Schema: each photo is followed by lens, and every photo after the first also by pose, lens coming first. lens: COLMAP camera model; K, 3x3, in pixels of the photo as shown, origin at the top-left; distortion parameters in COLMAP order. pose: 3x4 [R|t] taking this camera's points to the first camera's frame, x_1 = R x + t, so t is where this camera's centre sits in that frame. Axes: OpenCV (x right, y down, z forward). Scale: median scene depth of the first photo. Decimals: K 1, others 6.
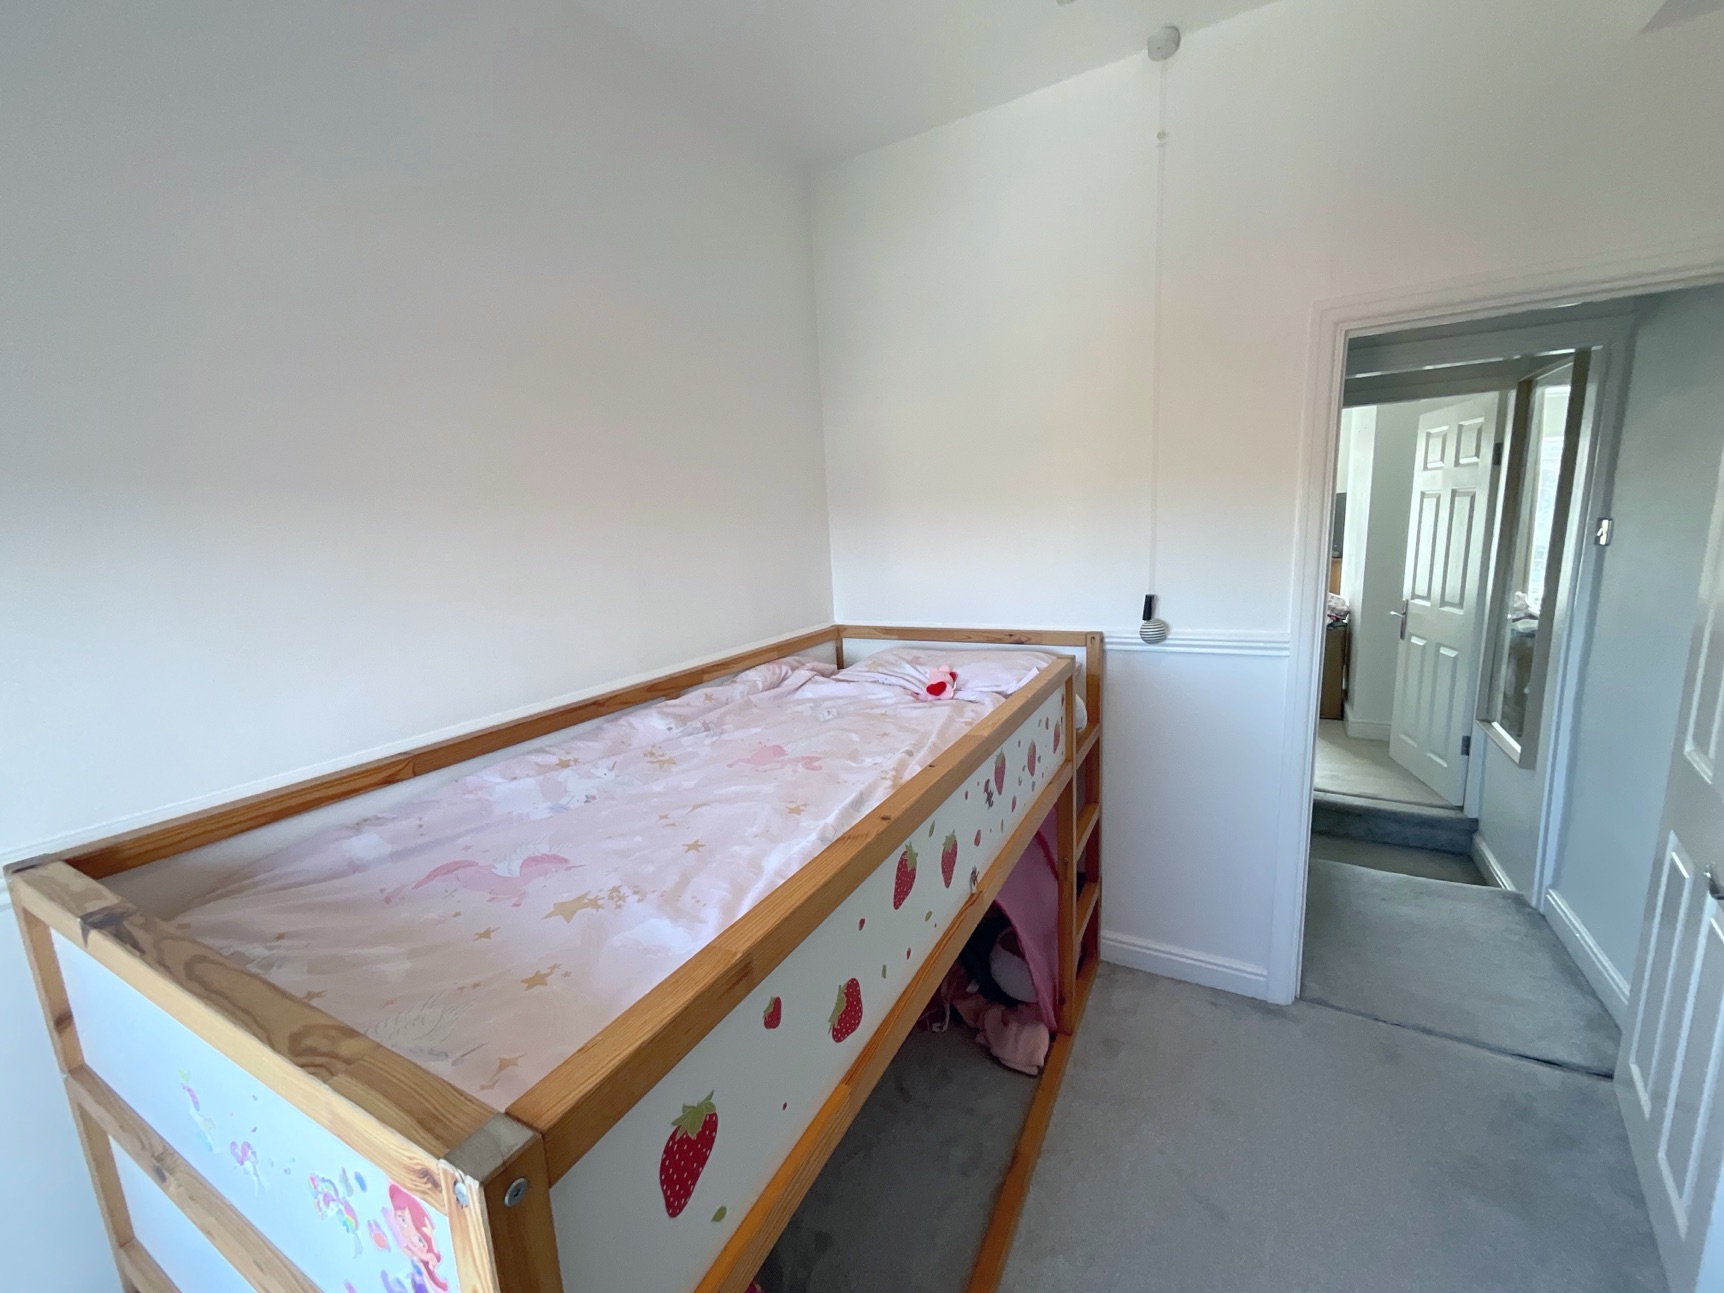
lens RADIAL K [[701.7, 0, 861.4], [0, 701.7, 647.3], [0, 0, 1]] dist [0.000288, 0.000021]
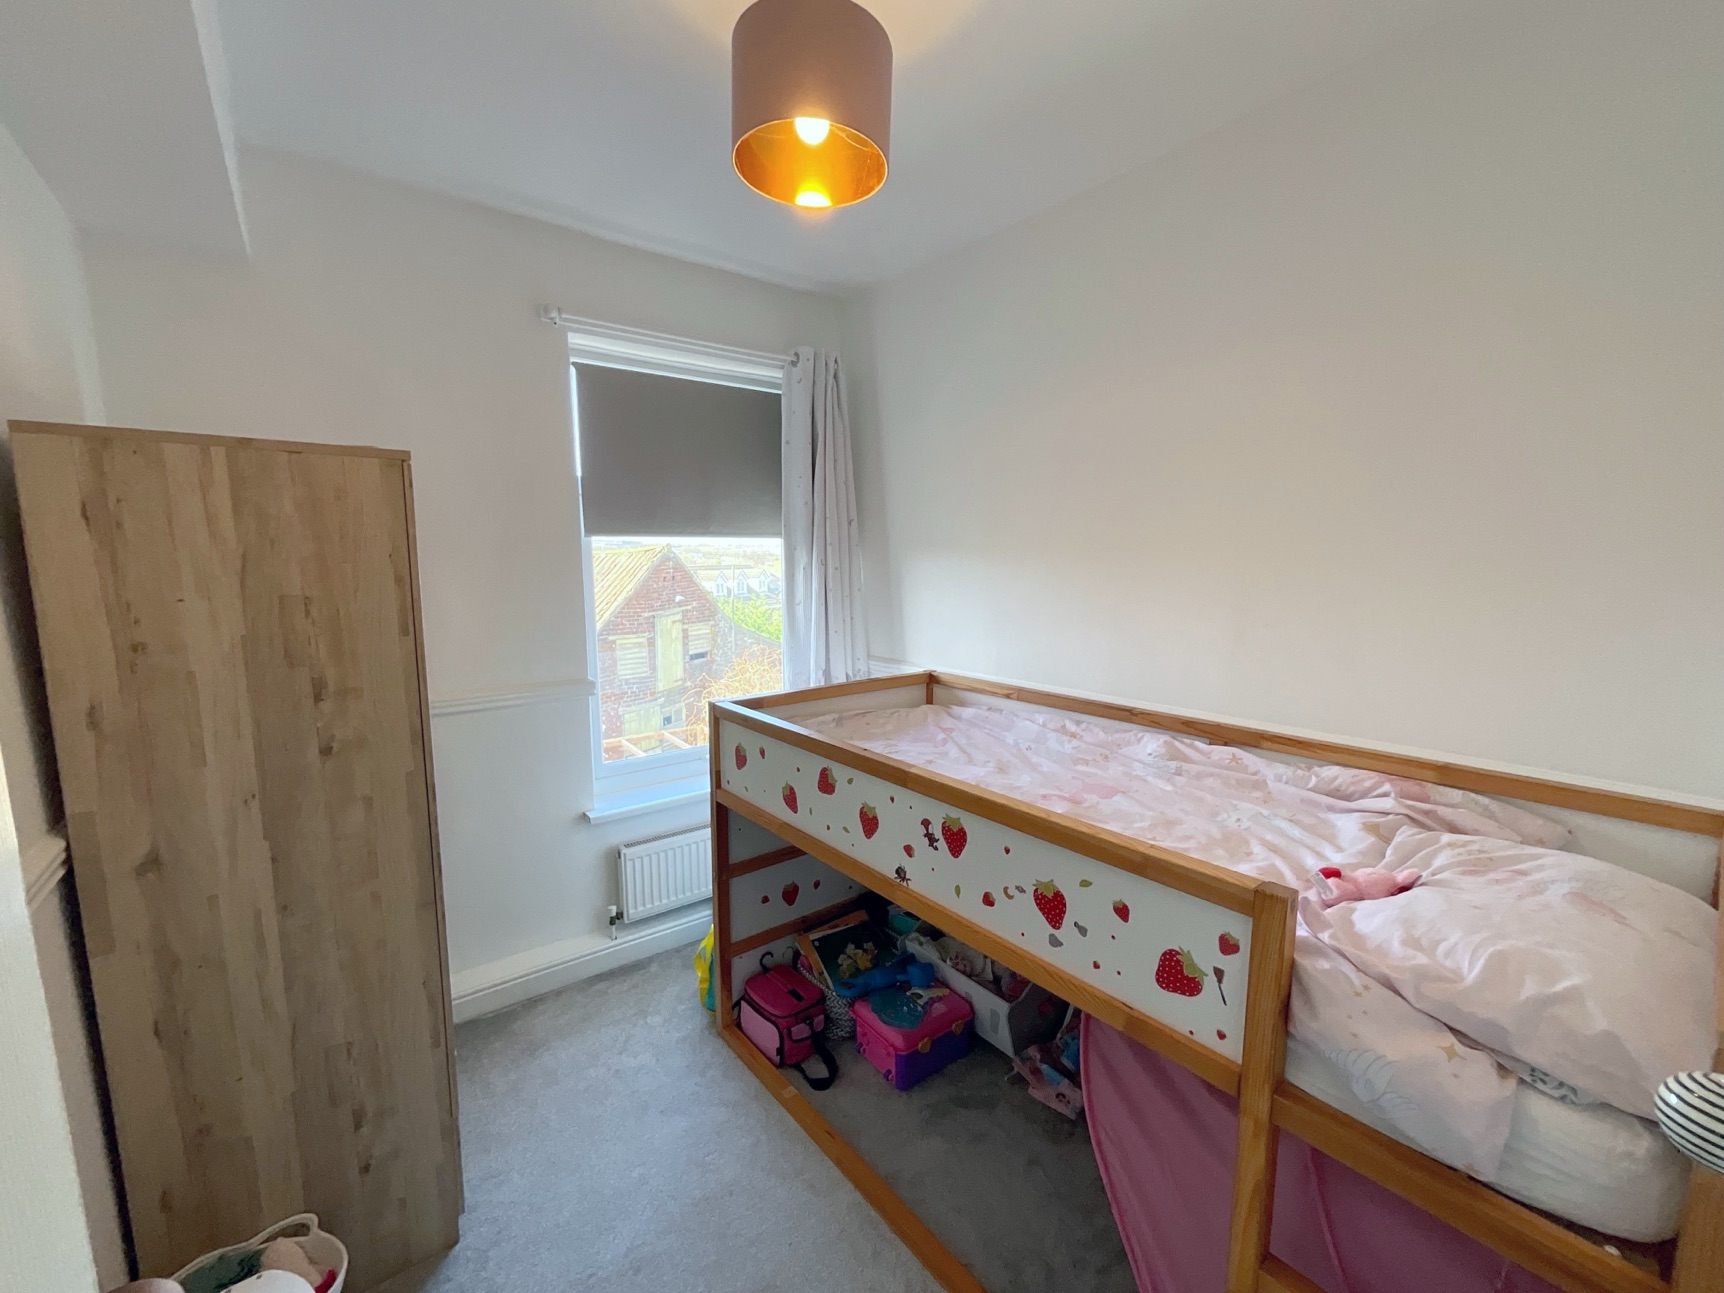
lens RADIAL K [[701.7, 0, 863.2], [0, 701.7, 649.7], [0, 0, 1]] dist [0.000288, 0.000021]
pose [[-0.407576, 0.161090, -0.898850, 1.114336], [-0.139465, 0.961789, 0.235609, -0.306287], [0.902459, 0.221387, -0.369536, 1.178697]]
